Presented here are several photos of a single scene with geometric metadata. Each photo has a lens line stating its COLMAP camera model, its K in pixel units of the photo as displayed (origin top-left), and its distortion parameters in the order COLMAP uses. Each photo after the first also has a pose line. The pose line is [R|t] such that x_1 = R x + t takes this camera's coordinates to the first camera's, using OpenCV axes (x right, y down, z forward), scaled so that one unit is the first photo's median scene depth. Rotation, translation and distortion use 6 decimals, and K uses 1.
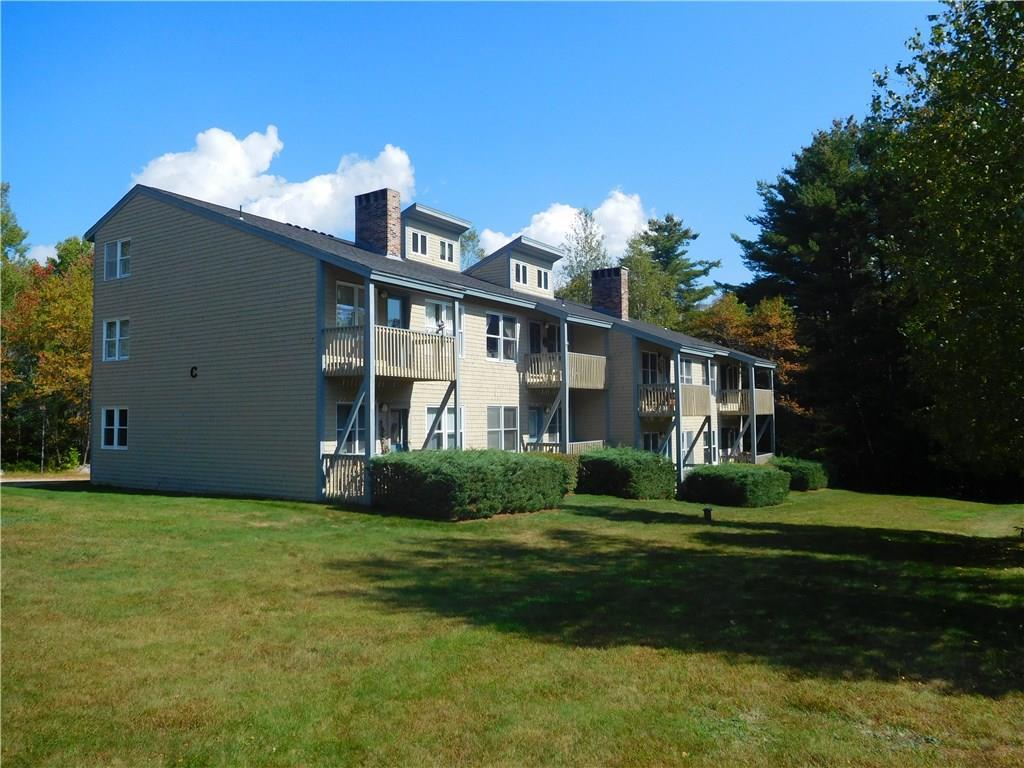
lens RADIAL K [[762.8, 0, 514.4], [0, 762.8, 392.4], [0, 0, 1]] dist [-0.020832, 0.009672]
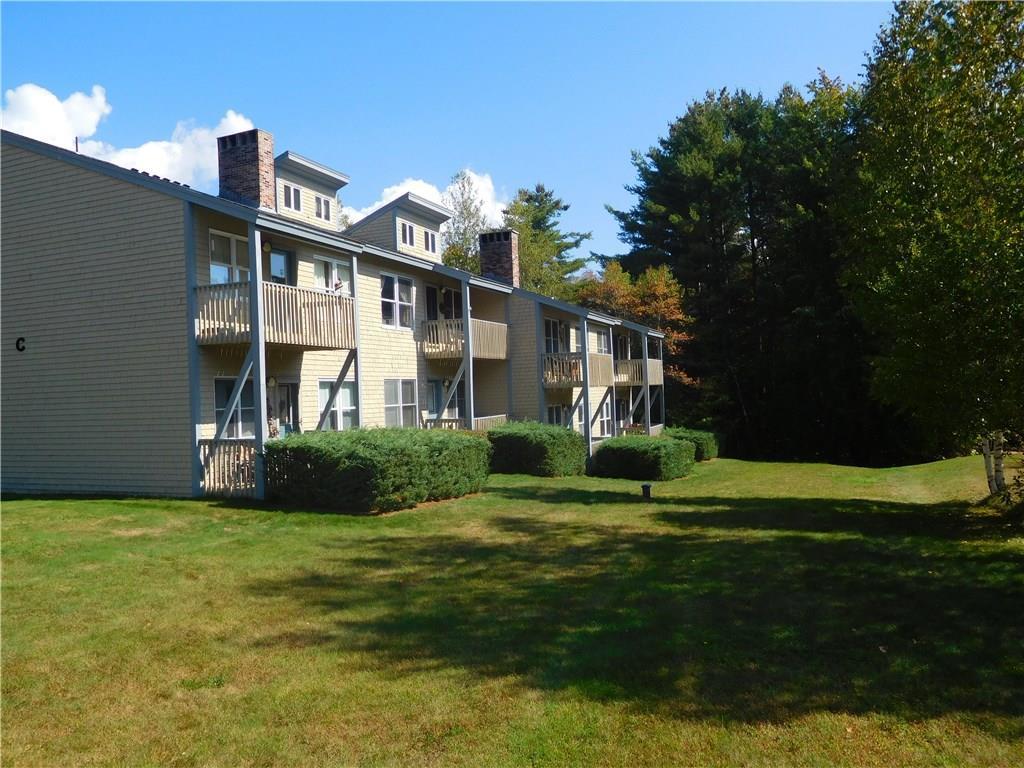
lens RADIAL K [[762.8, 0, 514.4], [0, 762.8, 392.4], [0, 0, 1]] dist [-0.020832, 0.009672]
pose [[0.981874, -0.021732, 0.188287, -0.051968], [0.016168, 0.999387, 0.031039, 0.007669], [-0.188846, -0.027433, 0.981623, 0.098243]]
